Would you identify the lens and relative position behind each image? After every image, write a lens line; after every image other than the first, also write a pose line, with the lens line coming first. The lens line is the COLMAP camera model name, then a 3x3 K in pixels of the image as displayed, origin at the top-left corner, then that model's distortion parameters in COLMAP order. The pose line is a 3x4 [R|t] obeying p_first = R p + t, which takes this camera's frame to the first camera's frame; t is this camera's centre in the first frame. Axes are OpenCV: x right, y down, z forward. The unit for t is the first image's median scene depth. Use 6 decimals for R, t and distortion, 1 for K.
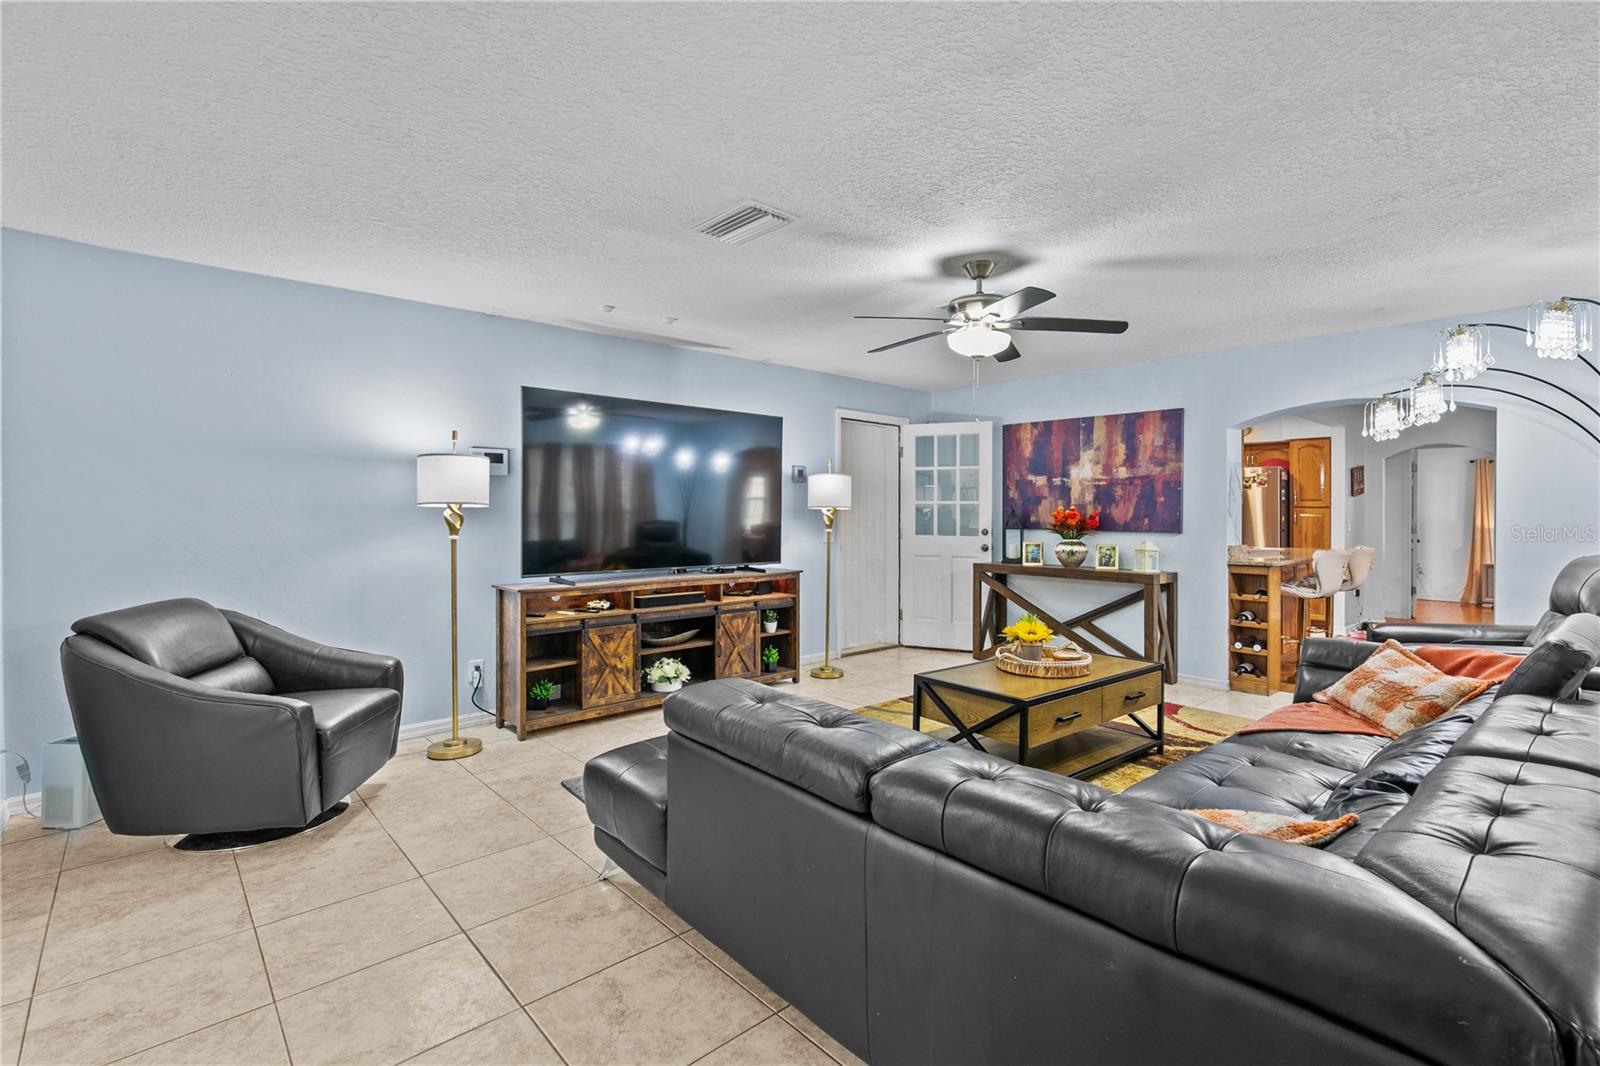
lens RADIAL K [[727.4, 0, 806.8], [0, 727.4, 505.7], [0, 0, 1]] dist [-0.000420, -0.000890]
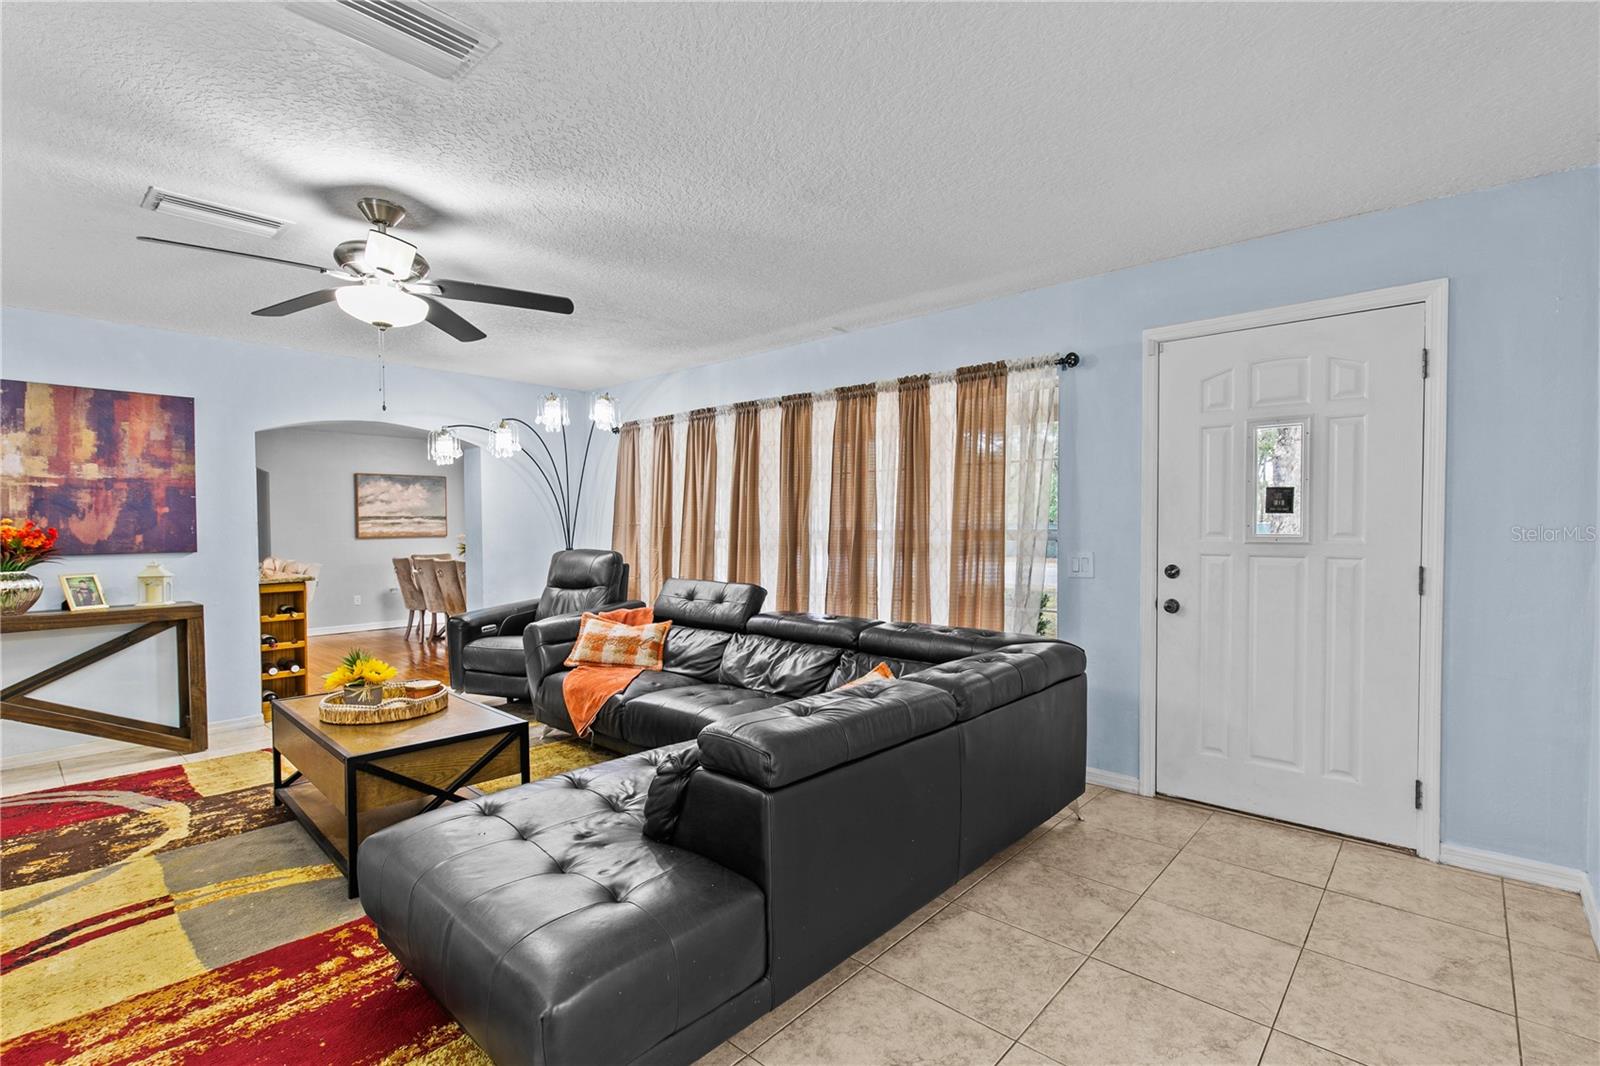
lens RADIAL K [[736.8, 0, 825.7], [0, 736.8, 537.8], [0, 0, 1]] dist [0.005133, -0.000918]
pose [[-0.115797, -0.022908, 0.993009, -0.362041], [-0.000432, 0.999735, 0.023013, 0.002285], [-0.993273, 0.002236, -0.115776, 0.371945]]
